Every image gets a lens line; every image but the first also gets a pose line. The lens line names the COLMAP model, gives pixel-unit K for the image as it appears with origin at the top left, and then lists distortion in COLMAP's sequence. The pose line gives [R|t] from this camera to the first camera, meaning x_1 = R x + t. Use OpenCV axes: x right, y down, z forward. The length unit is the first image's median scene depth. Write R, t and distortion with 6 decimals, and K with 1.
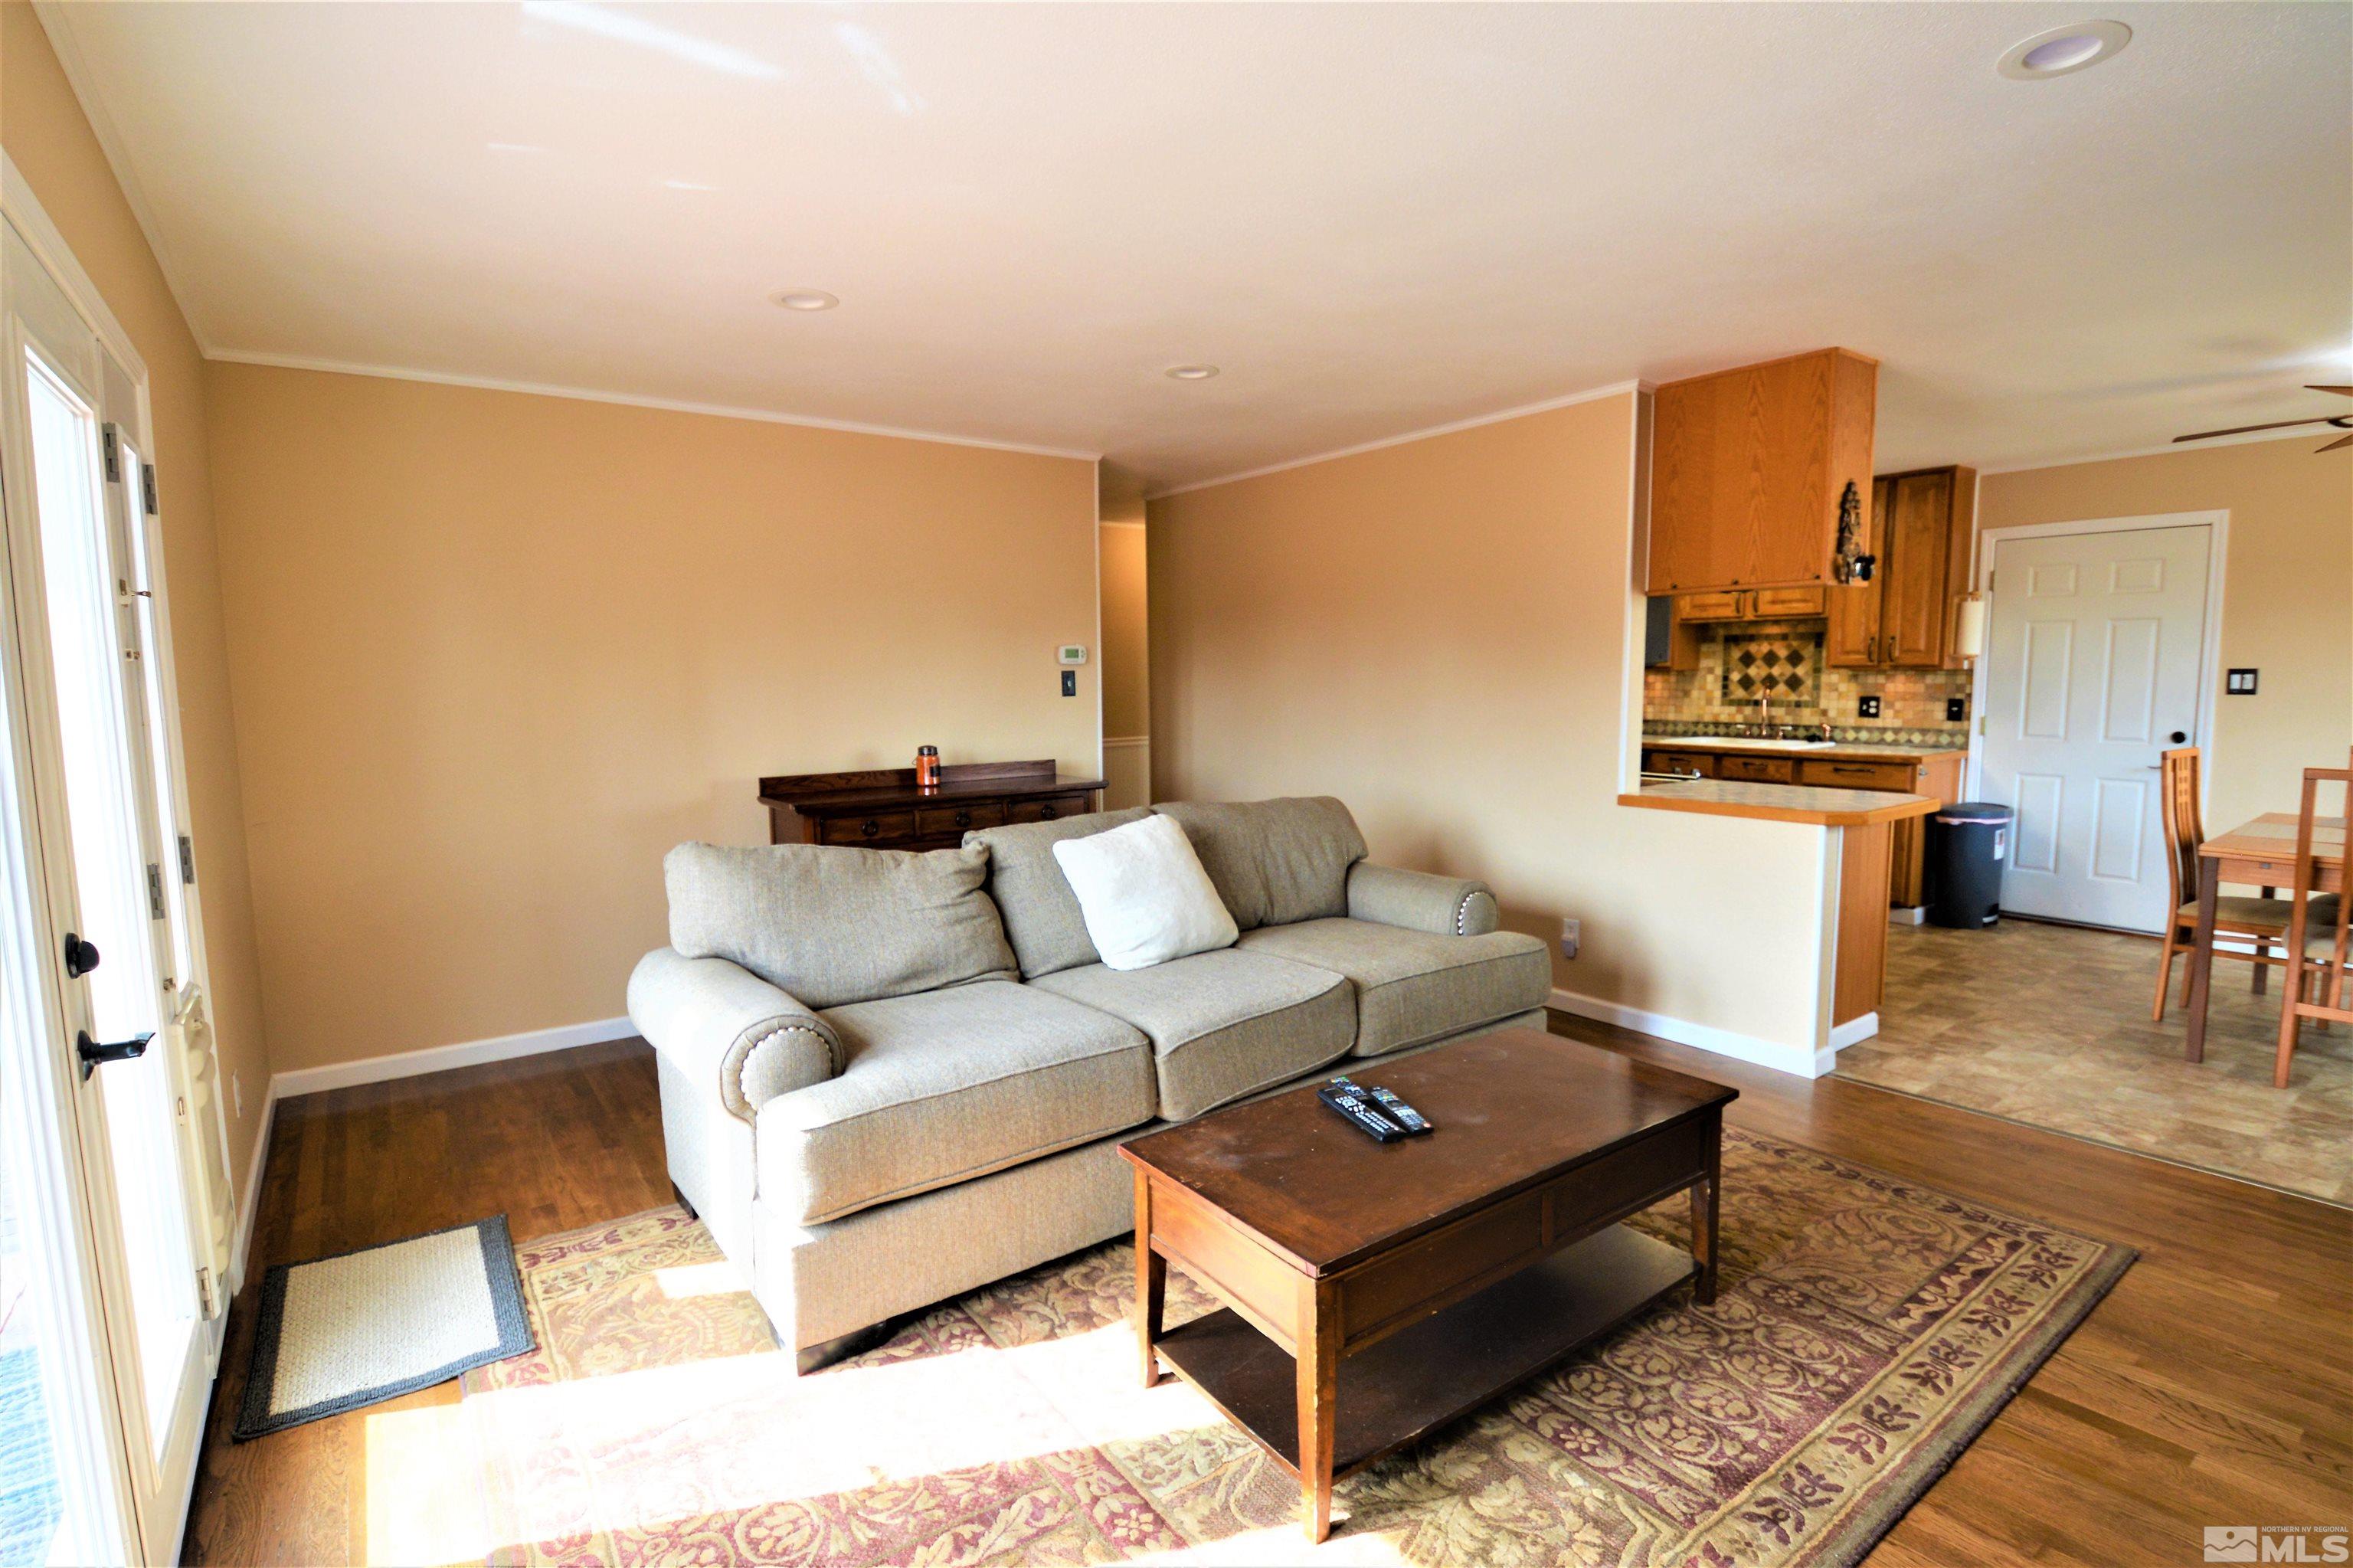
lens RADIAL K [[1107.1, 0, 1163.6], [0, 1107.1, 790.3], [0, 0, 1]] dist [0.016011, -0.028369]
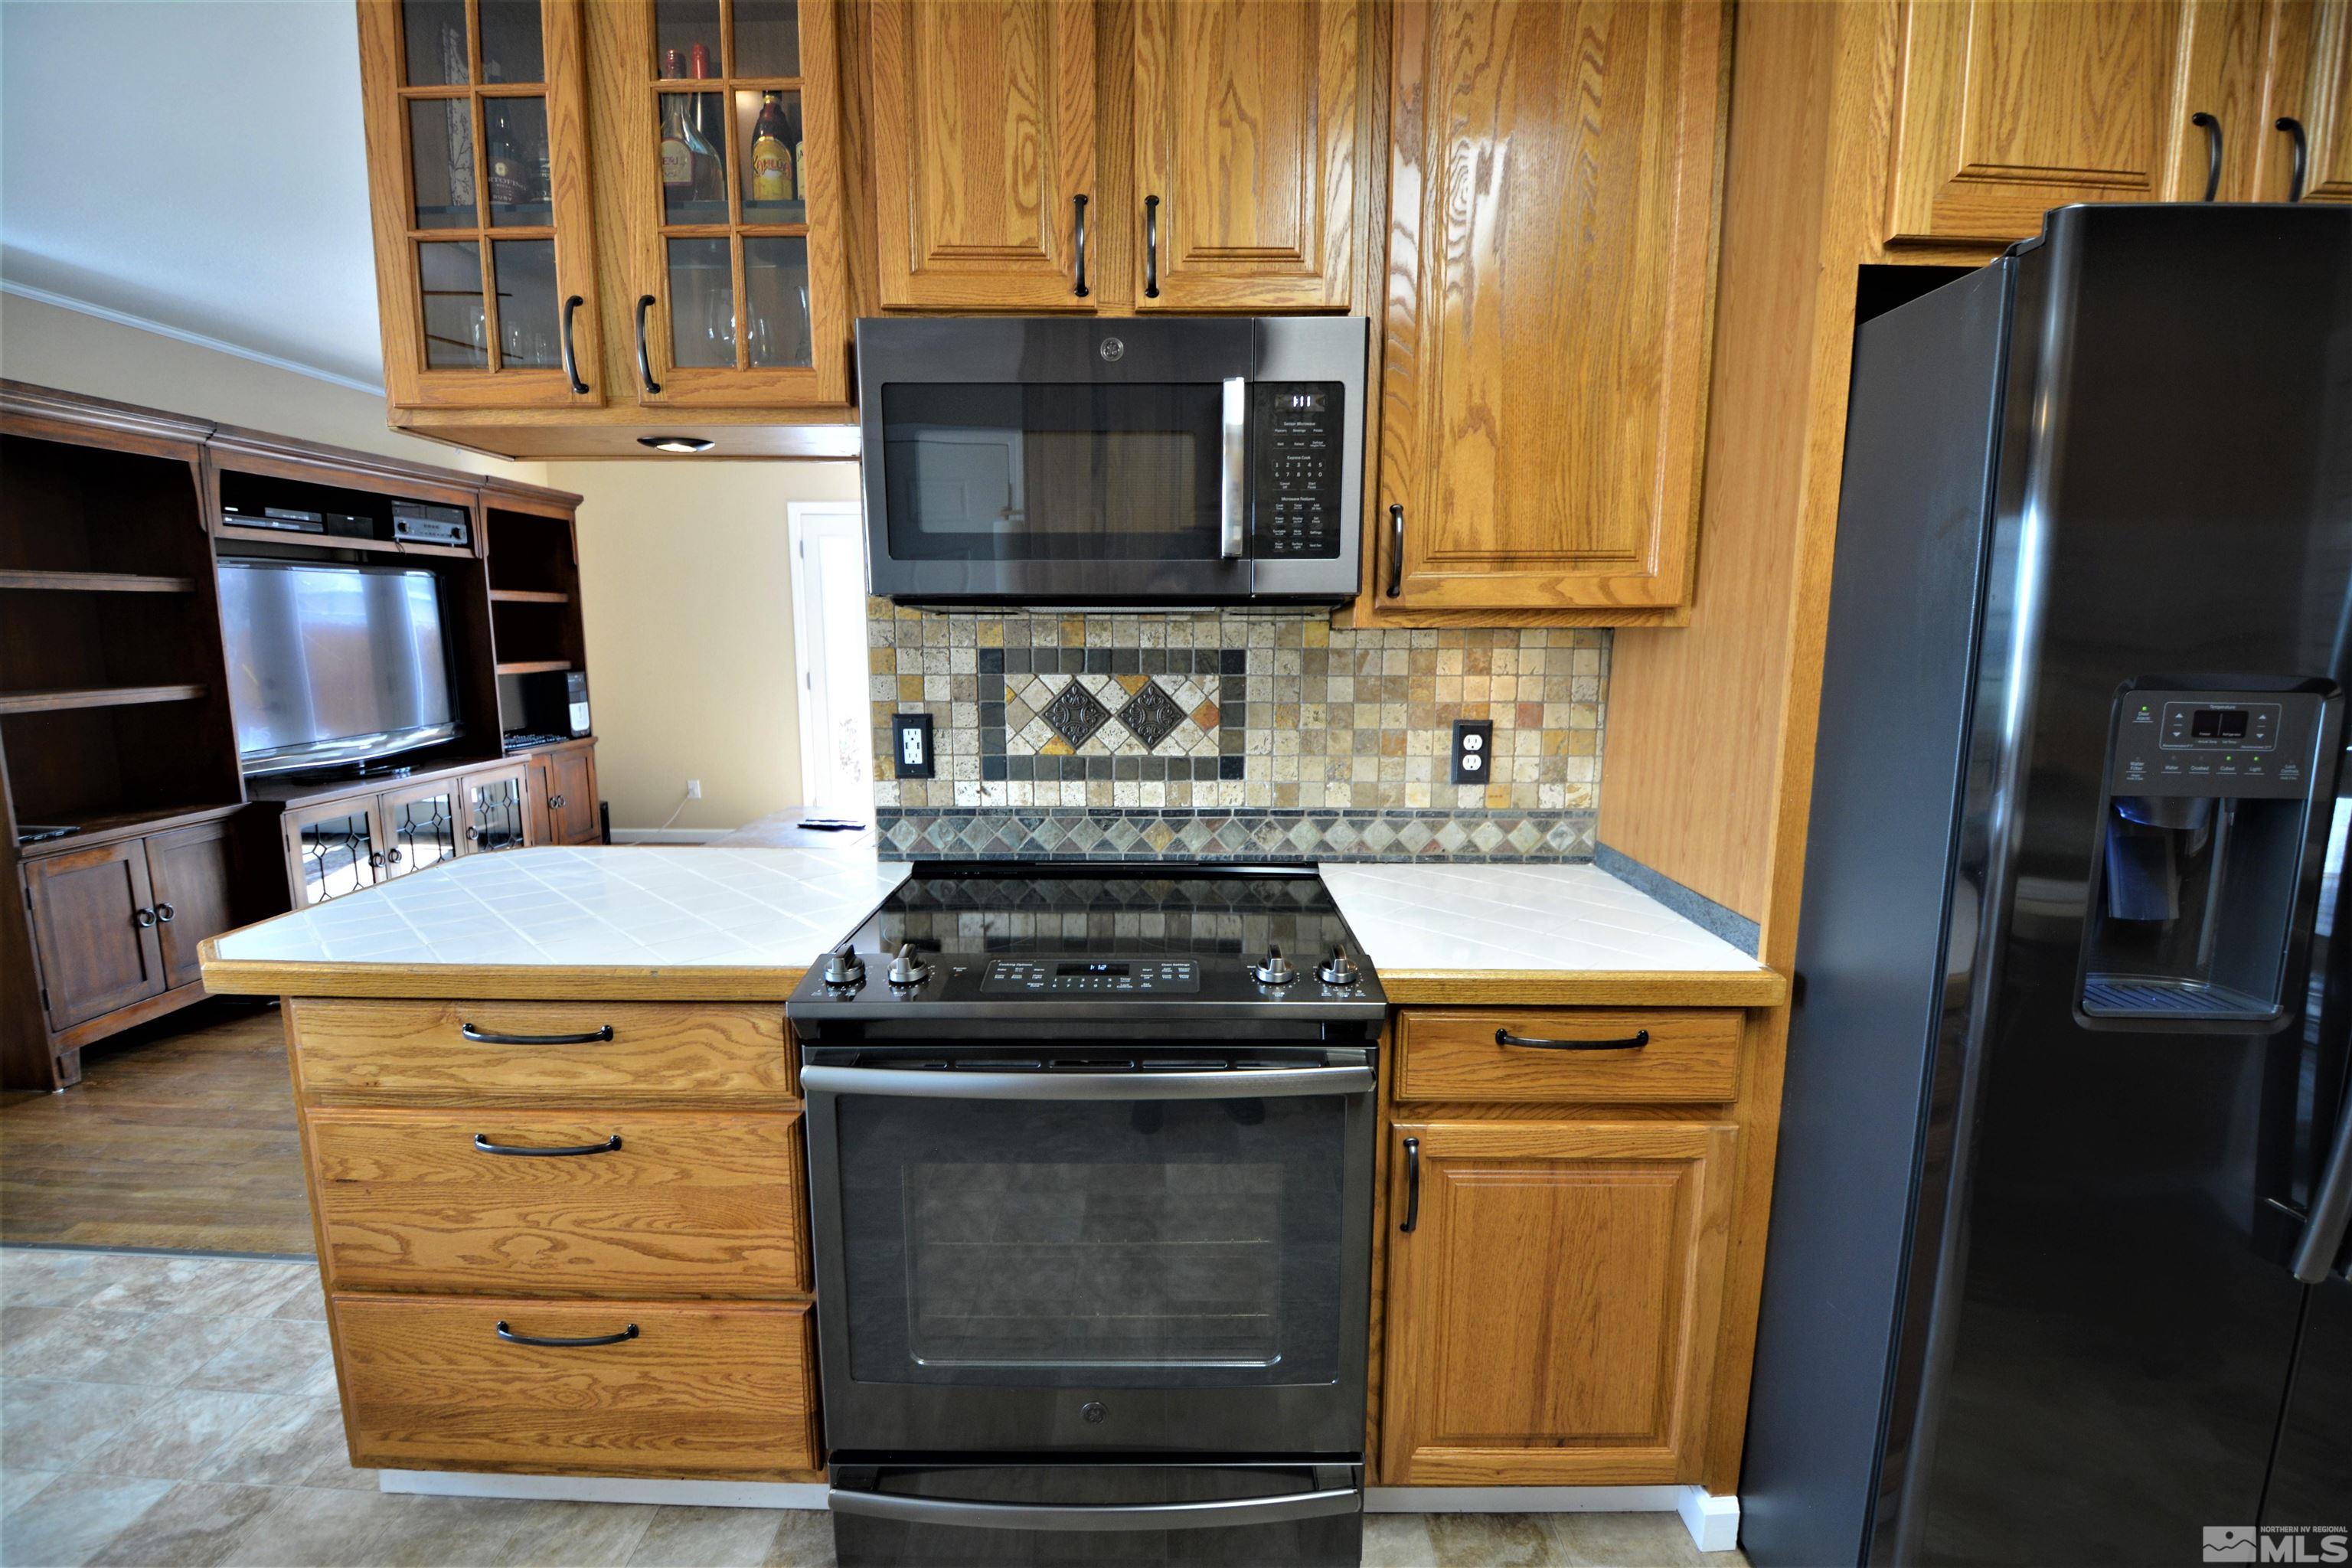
lens RADIAL K [[1025.3, 0, 1172.8], [0, 1025.3, 784.9], [0, 0, 1]] dist [0.021415, -0.026578]
pose [[-0.588958, 0.131208, -0.797441, 0.527087], [-0.086284, 0.970884, 0.223471, -0.109237], [0.803544, 0.200421, -0.560489, 1.003358]]
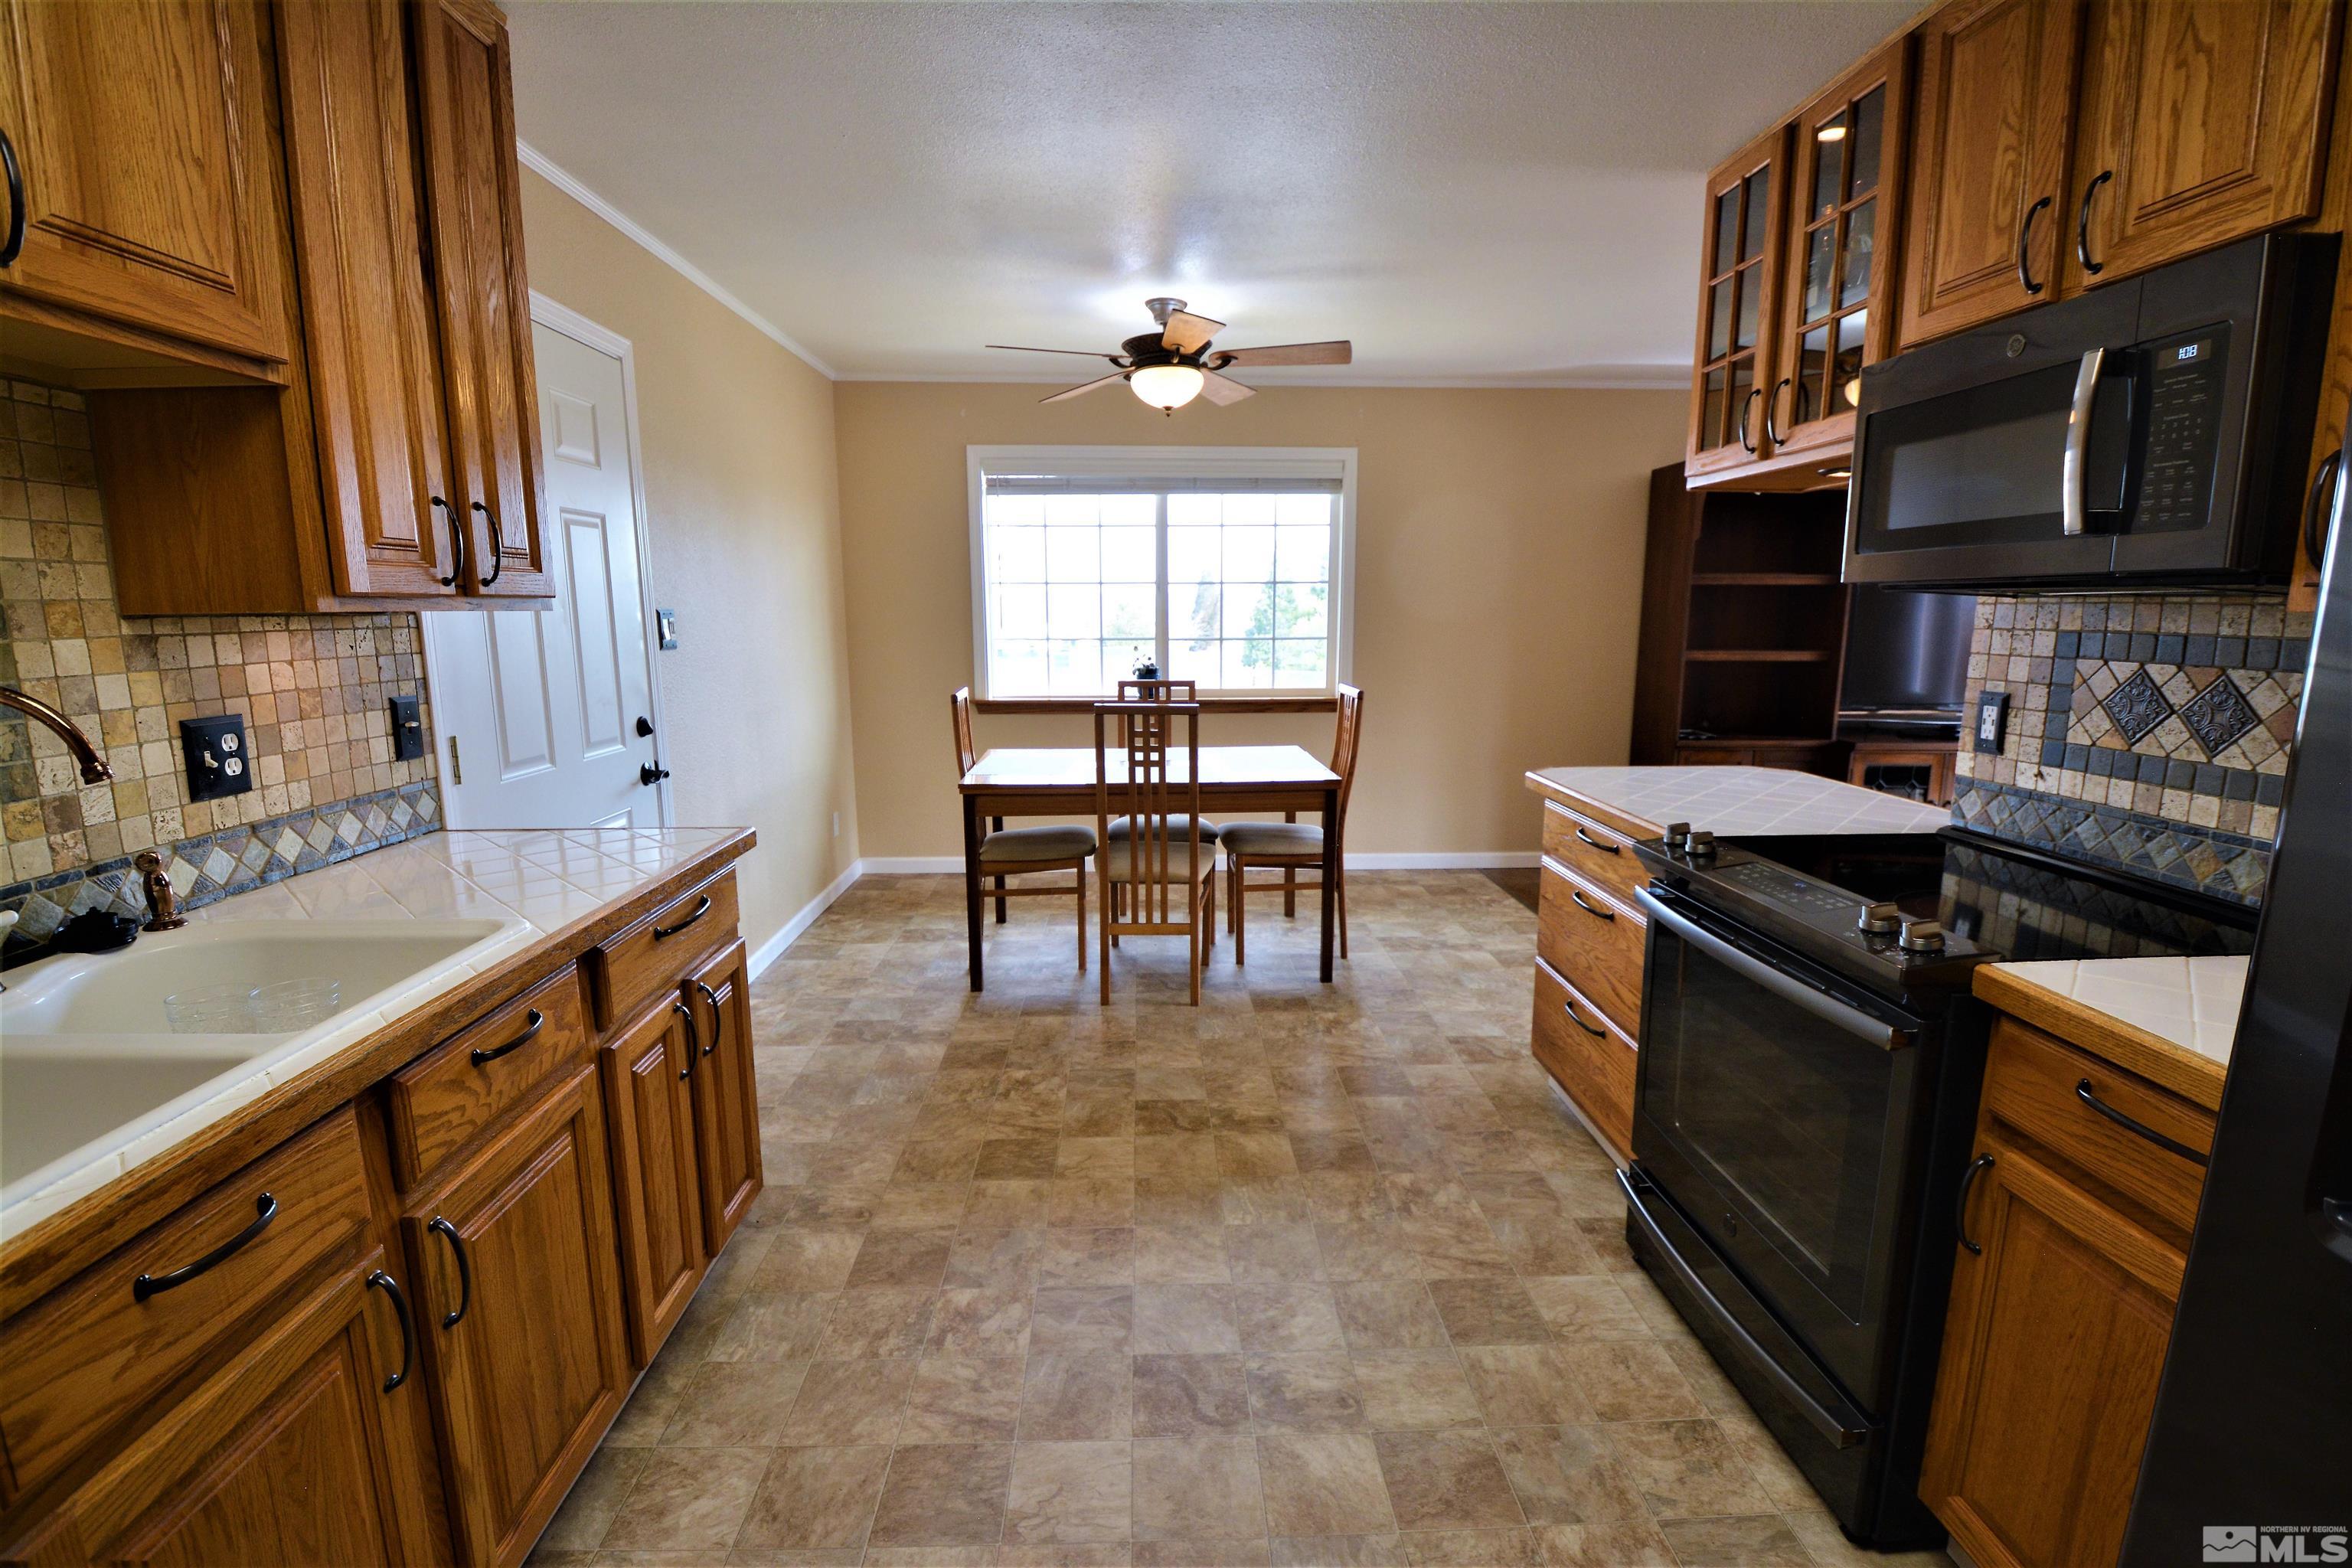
lens RADIAL K [[1063.0, 0, 1189.2], [0, 1063.0, 783.1], [0, 0, 1]] dist [-0.000246, -0.013343]
pose [[-0.835279, -0.080842, 0.543850, 0.337024], [0.067783, 0.966446, 0.247765, -0.128456], [-0.545632, 0.243816, -0.801773, 1.194788]]
